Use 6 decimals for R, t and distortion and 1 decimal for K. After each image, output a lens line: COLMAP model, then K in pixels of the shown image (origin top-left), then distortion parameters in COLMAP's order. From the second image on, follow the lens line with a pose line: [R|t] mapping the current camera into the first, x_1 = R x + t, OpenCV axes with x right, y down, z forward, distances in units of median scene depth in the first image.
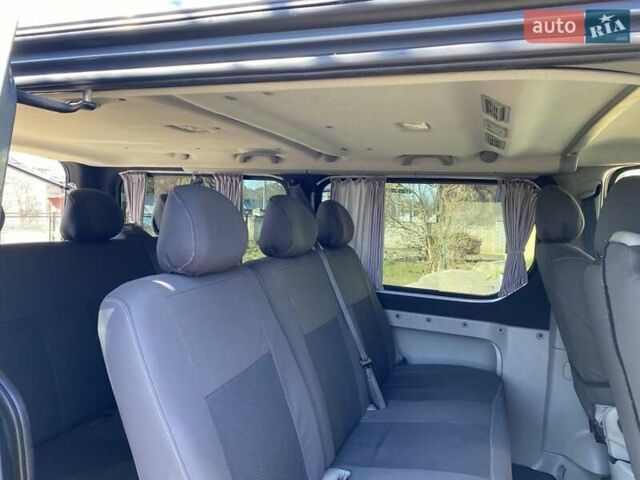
lens RADIAL K [[479.7, 0, 319.8], [0, 479.7, 236.8], [0, 0, 1]] dist [0.041405, -0.054648]
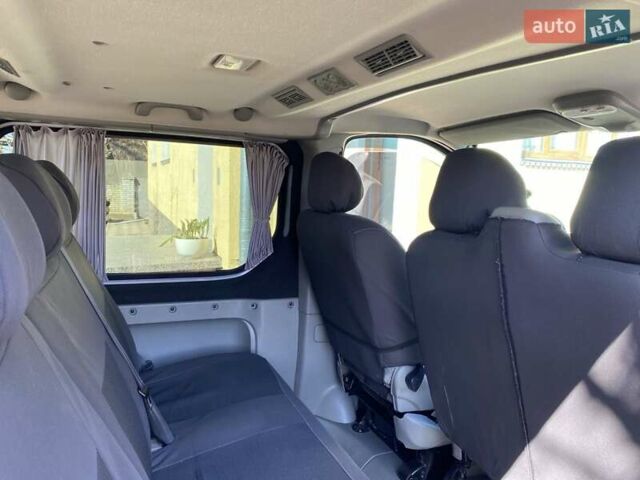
lens RADIAL K [[479.7, 0, 314.2], [0, 479.7, 230.5], [0, 0, 1]] dist [0.041405, -0.054648]
pose [[0.735746, -0.075909, 0.672990, -0.152797], [0.025213, 0.996080, 0.084787, -0.026480], [-0.676788, -0.045413, 0.734776, 0.253138]]
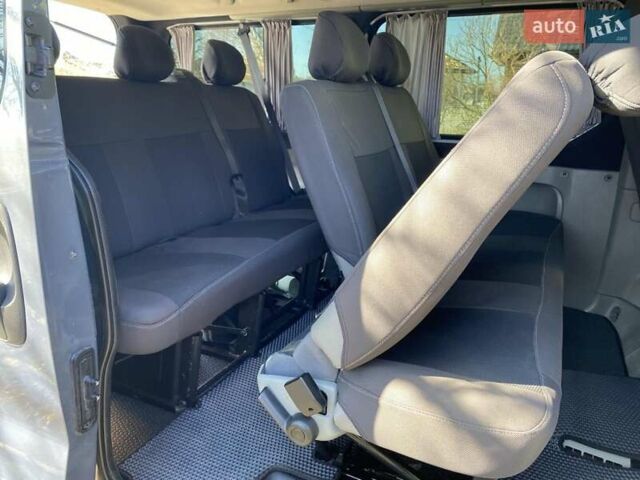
lens RADIAL K [[479.7, 0, 315.4], [0, 479.7, 241.2], [0, 0, 1]] dist [0.041405, -0.054648]
pose [[0.992525, 0.006624, -0.121862, 0.004931], [0.021277, 0.973841, 0.226231, 0.098923], [0.120172, -0.227133, 0.966421, -0.005904]]
